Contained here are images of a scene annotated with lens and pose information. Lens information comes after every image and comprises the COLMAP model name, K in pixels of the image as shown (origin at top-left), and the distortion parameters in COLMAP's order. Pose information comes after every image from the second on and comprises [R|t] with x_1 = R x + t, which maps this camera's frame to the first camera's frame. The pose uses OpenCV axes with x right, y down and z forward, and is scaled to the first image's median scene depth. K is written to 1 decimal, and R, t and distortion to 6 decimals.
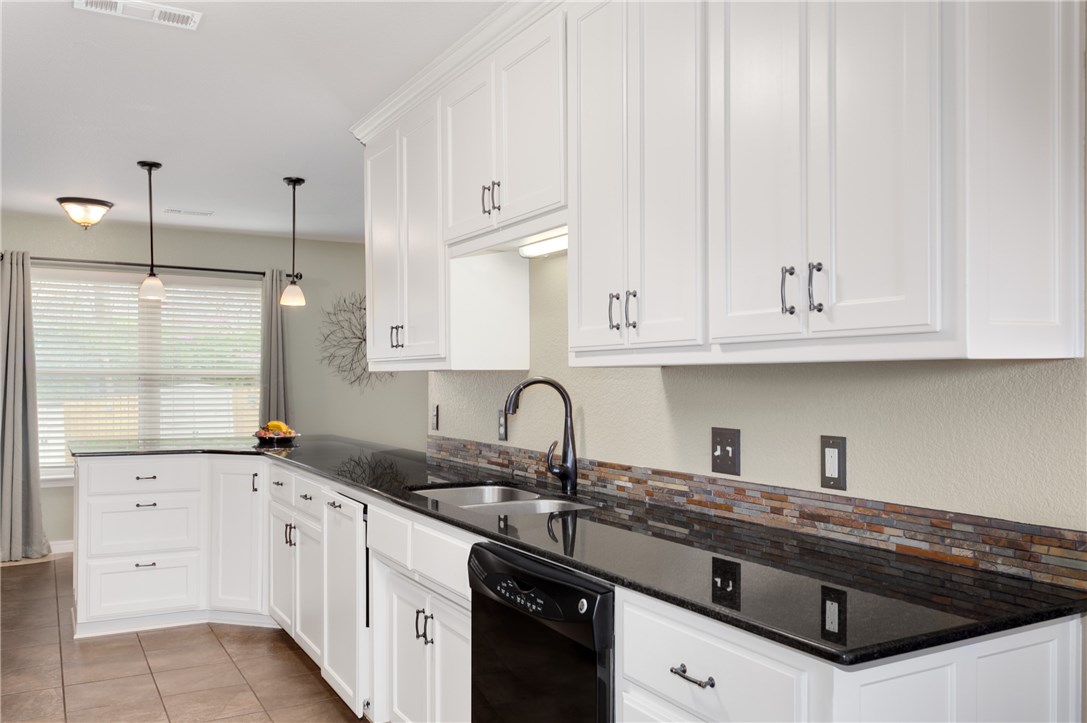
lens RADIAL K [[881.4, 0, 543.5], [0, 881.4, 366.8], [0, 0, 1]] dist [0.010039, 0.008376]
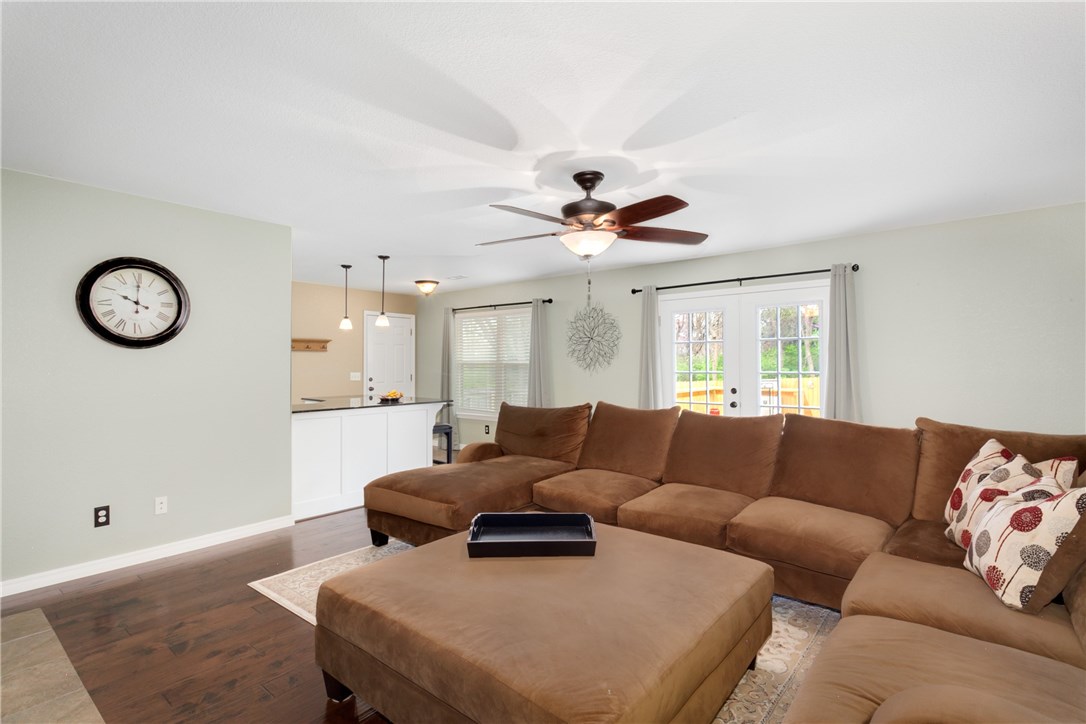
lens RADIAL K [[525.7, 0, 549.2], [0, 525.7, 359.6], [0, 0, 1]] dist [-0.003597, 0.000275]
pose [[0.367387, -0.009531, -0.930019, 0.899770], [0.018806, 0.999819, -0.002817, 0.007474], [0.929878, -0.016455, 0.367500, 0.988548]]
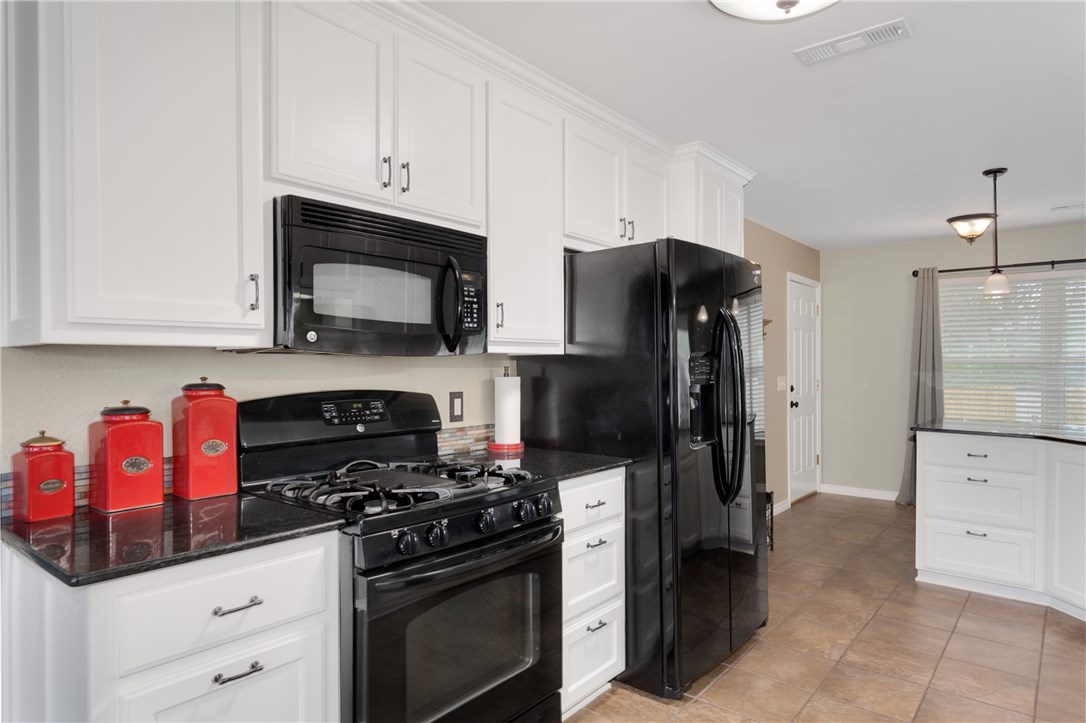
lens RADIAL K [[645.1, 0, 542.0], [0, 645.1, 363.3], [0, 0, 1]] dist [0.004044, 0.000552]
pose [[0.365830, -0.004326, -0.930672, 0.096669], [0.011608, 0.999933, -0.000085, 0.003224], [0.930609, -0.010772, 0.365856, 0.178928]]
